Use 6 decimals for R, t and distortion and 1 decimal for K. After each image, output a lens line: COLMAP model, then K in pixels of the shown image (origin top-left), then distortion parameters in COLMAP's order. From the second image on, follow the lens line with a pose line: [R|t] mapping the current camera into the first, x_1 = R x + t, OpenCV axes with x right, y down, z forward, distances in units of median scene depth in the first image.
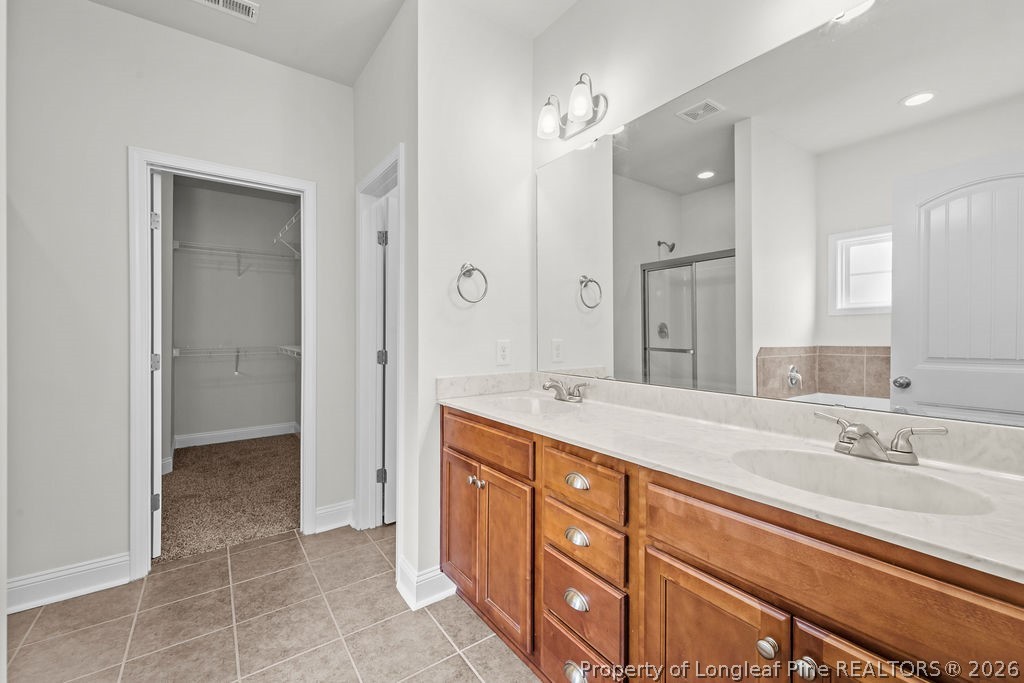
lens RADIAL K [[419.3, 0, 493.6], [0, 419.3, 337.6], [0, 0, 1]] dist [-0.002807, -0.002409]
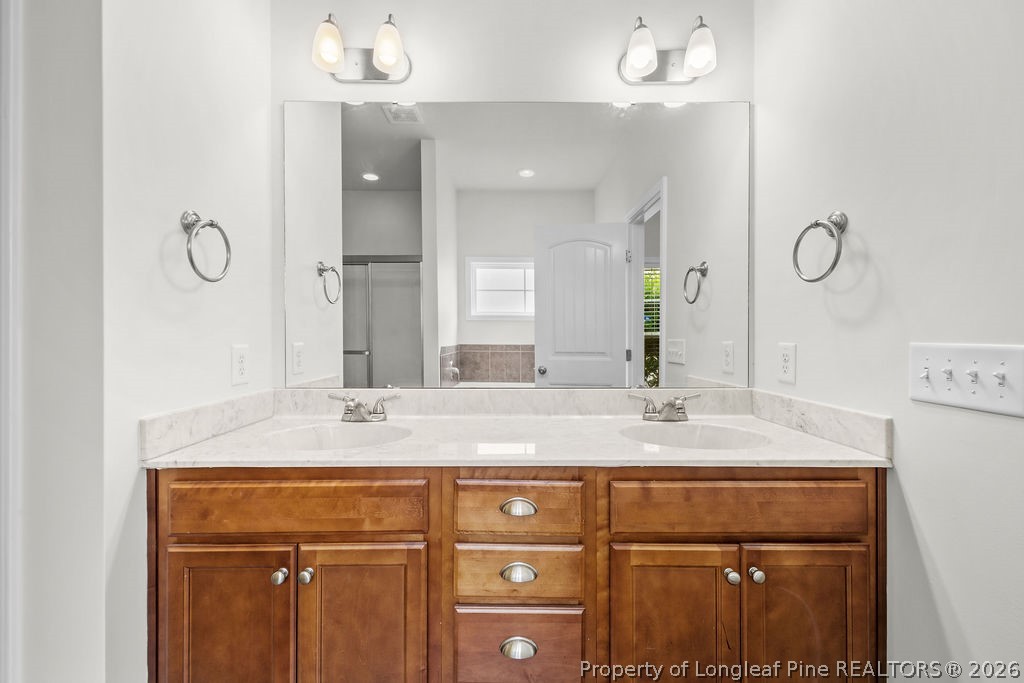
lens RADIAL K [[419.3, 0, 522.1], [0, 419.3, 340.4], [0, 0, 1]] dist [-0.002807, -0.002409]
pose [[0.550240, -0.008848, 0.834960, -0.319131], [0.005695, 0.999960, 0.006844, -0.002638], [-0.834987, 0.000989, 0.550269, 0.333532]]
